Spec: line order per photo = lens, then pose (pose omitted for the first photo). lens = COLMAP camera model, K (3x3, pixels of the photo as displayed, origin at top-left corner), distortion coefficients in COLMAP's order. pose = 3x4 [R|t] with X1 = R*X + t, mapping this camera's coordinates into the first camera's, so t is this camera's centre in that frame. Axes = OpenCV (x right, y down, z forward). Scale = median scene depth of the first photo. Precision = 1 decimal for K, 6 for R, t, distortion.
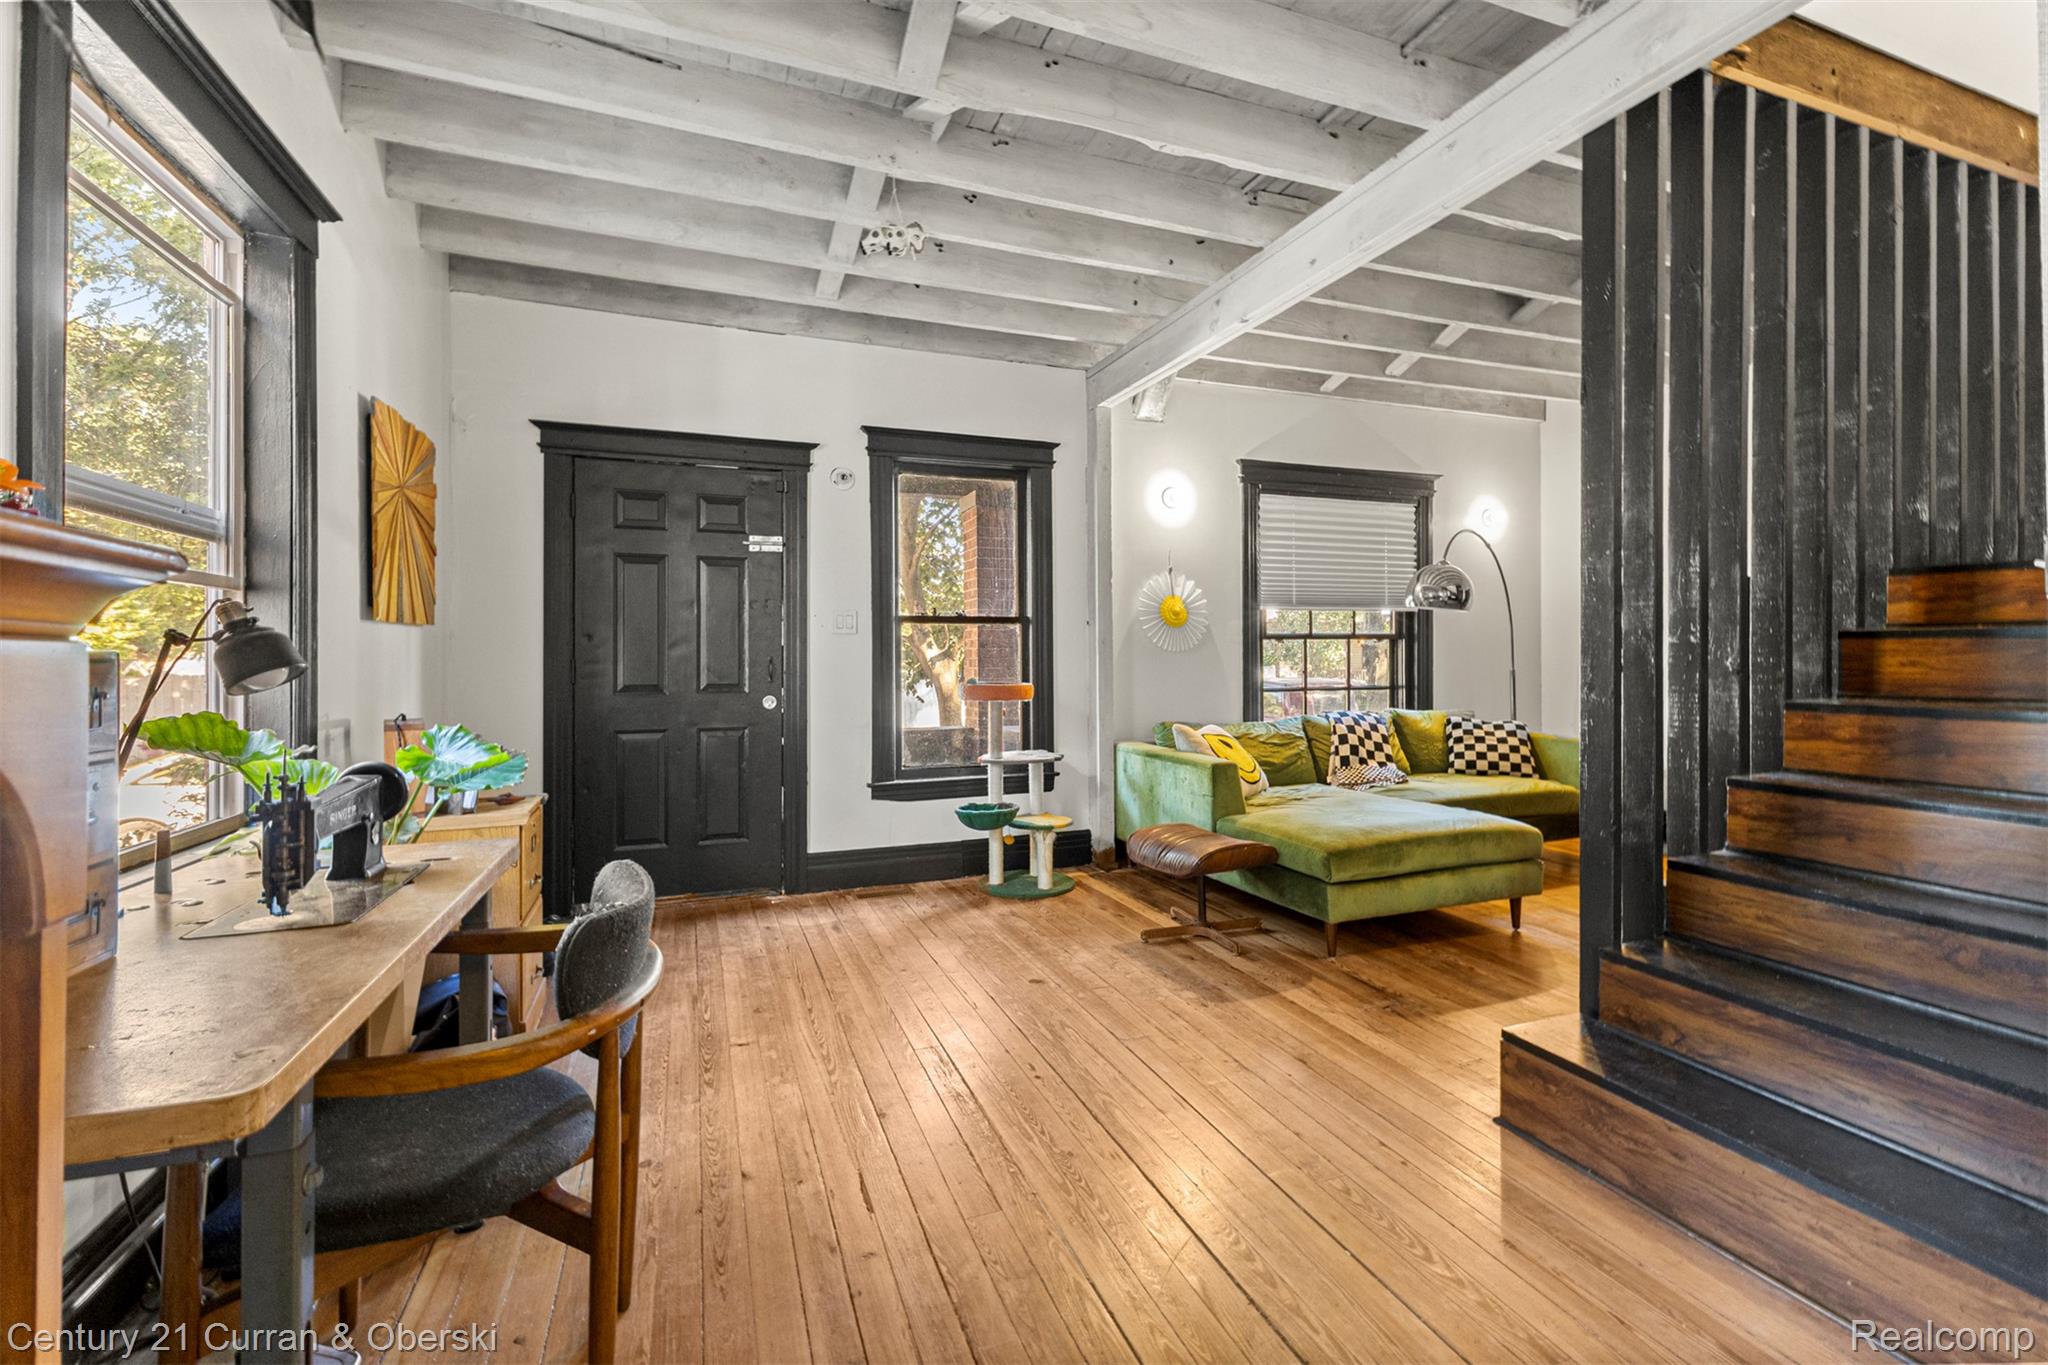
lens RADIAL K [[879.9, 0, 1009.6], [0, 879.9, 651.8], [0, 0, 1]] dist [0.004479, -0.001624]
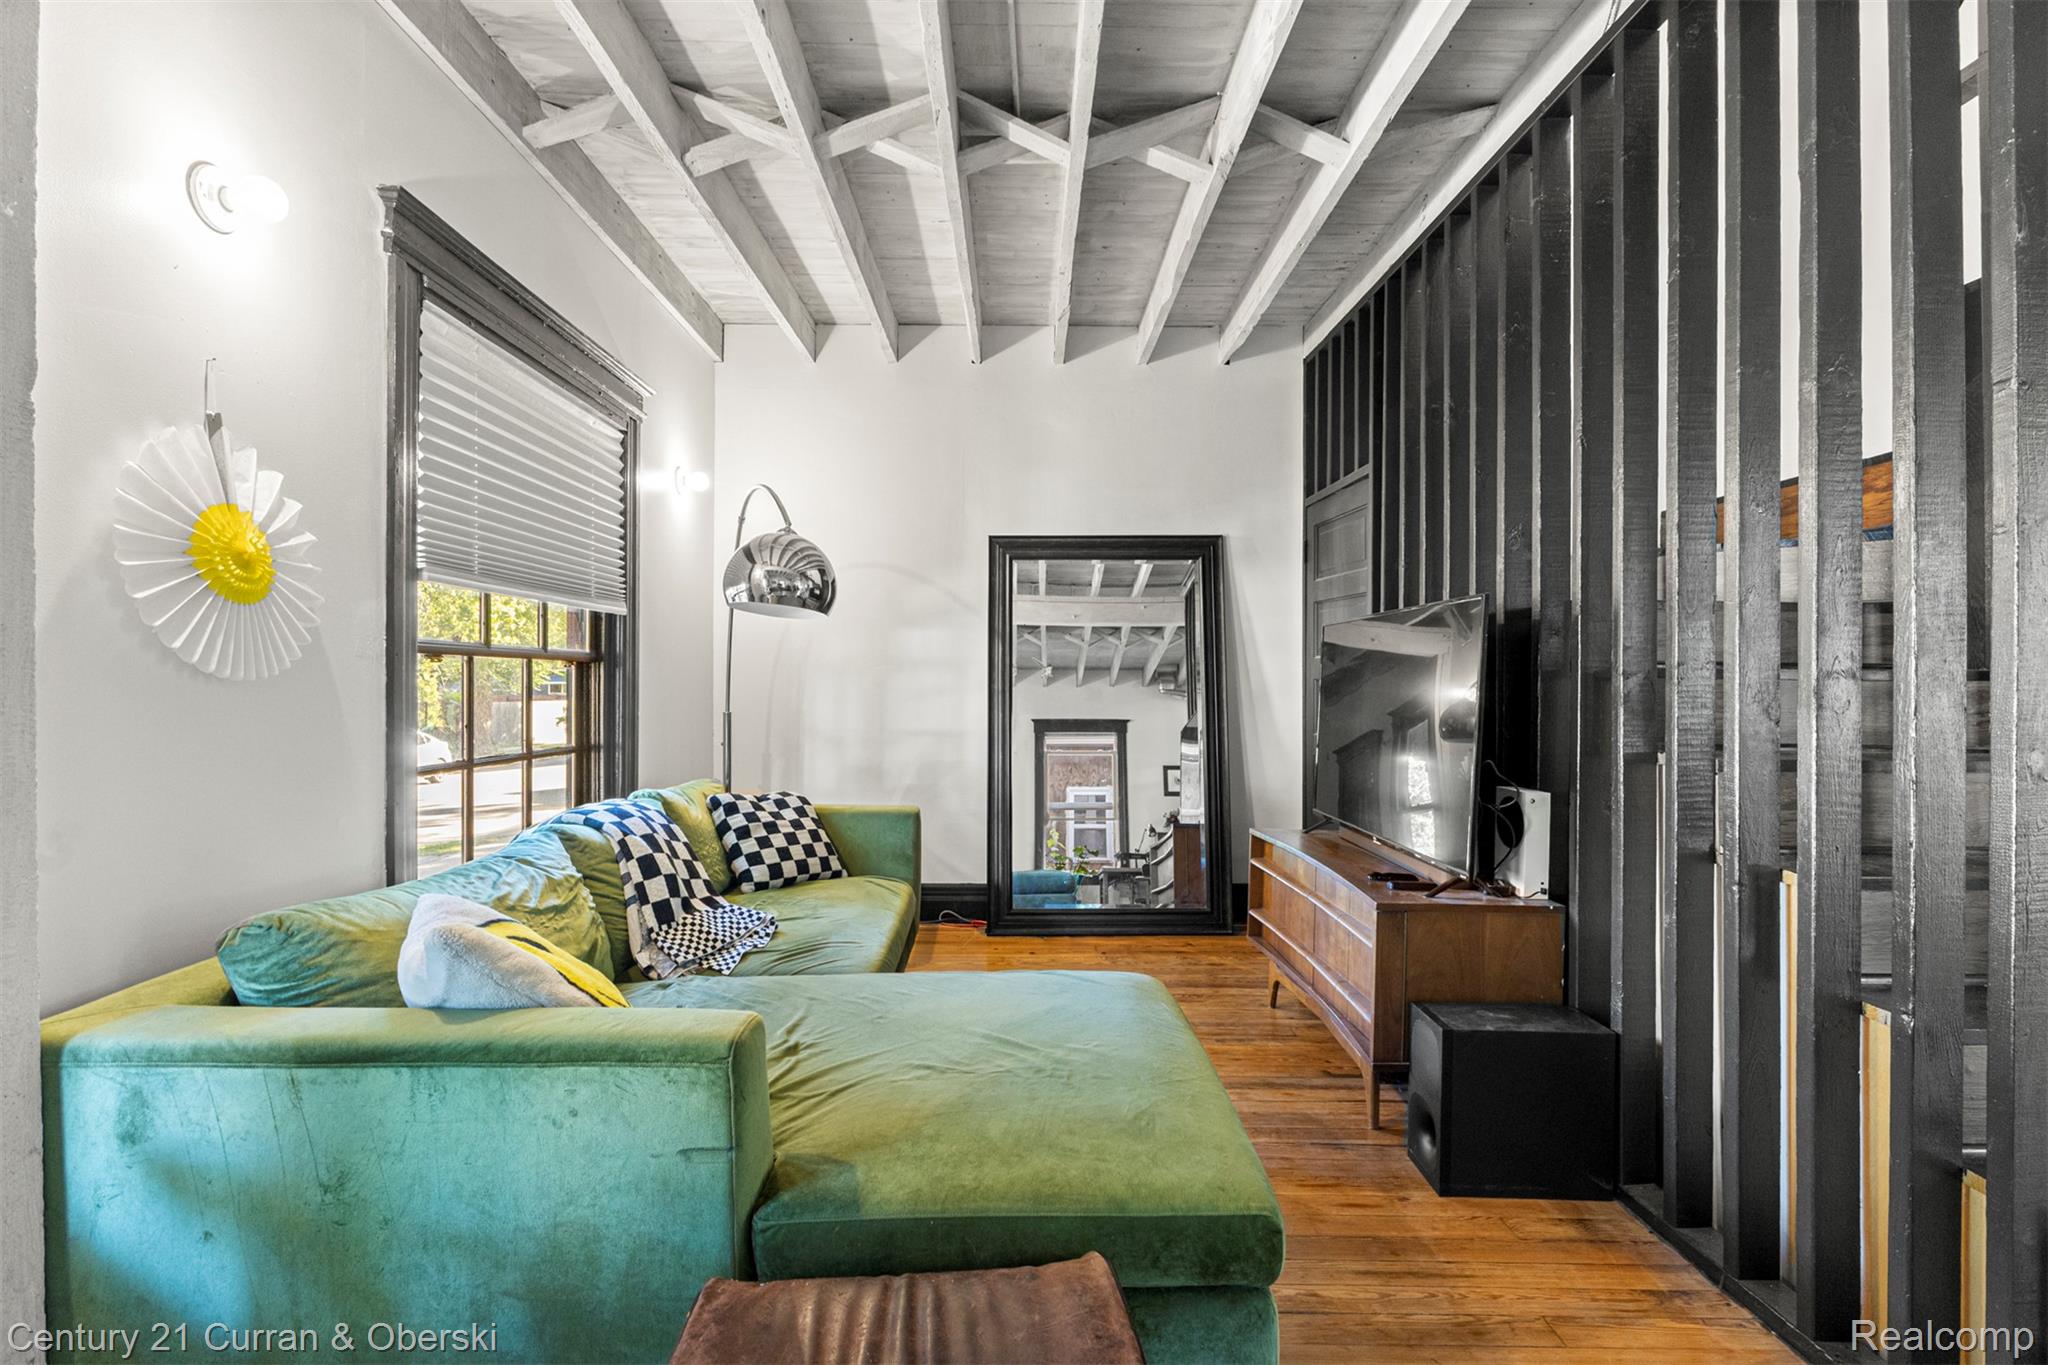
lens RADIAL K [[962.7, 0, 1017.7], [0, 962.7, 691.5], [0, 0, 1]] dist [0.000499, -0.001087]
pose [[0.366751, -0.000240, 0.930319, -0.033404], [0.000547, 1.000000, 0.000042, 0.003987], [-0.930319, 0.000494, 0.366751, 0.598350]]
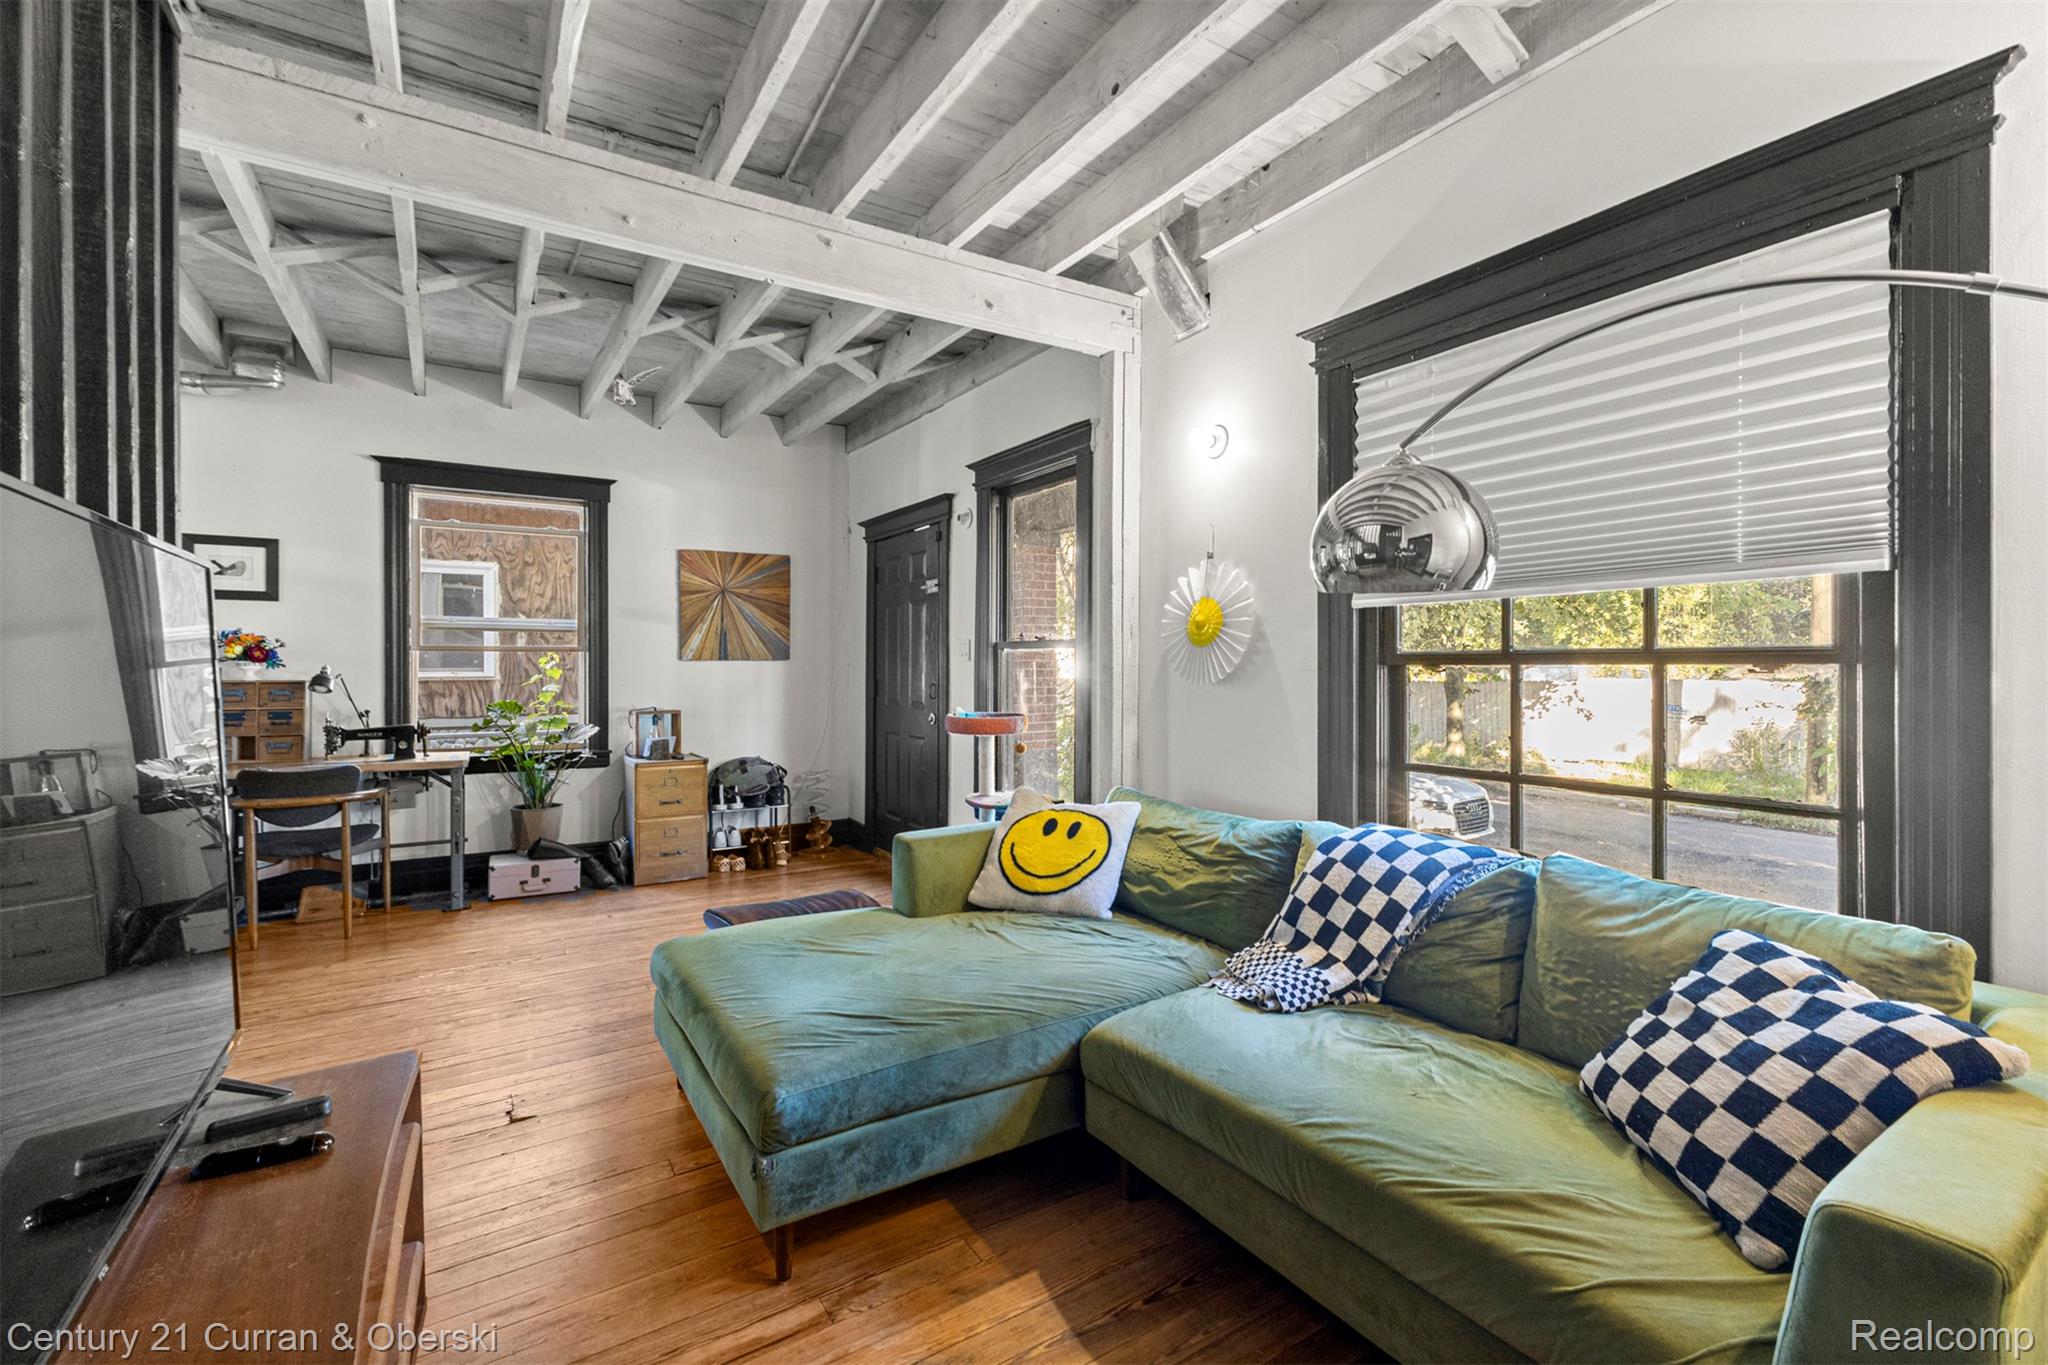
lens RADIAL K [[879.9, 0, 1024.7], [0, 879.9, 669.1], [0, 0, 1]] dist [0.004479, -0.001624]
pose [[0.212556, 0.009230, -0.977105, 0.766914], [0.003453, 0.999942, 0.010197, -0.018779], [0.977143, -0.005541, 0.212512, 0.728971]]
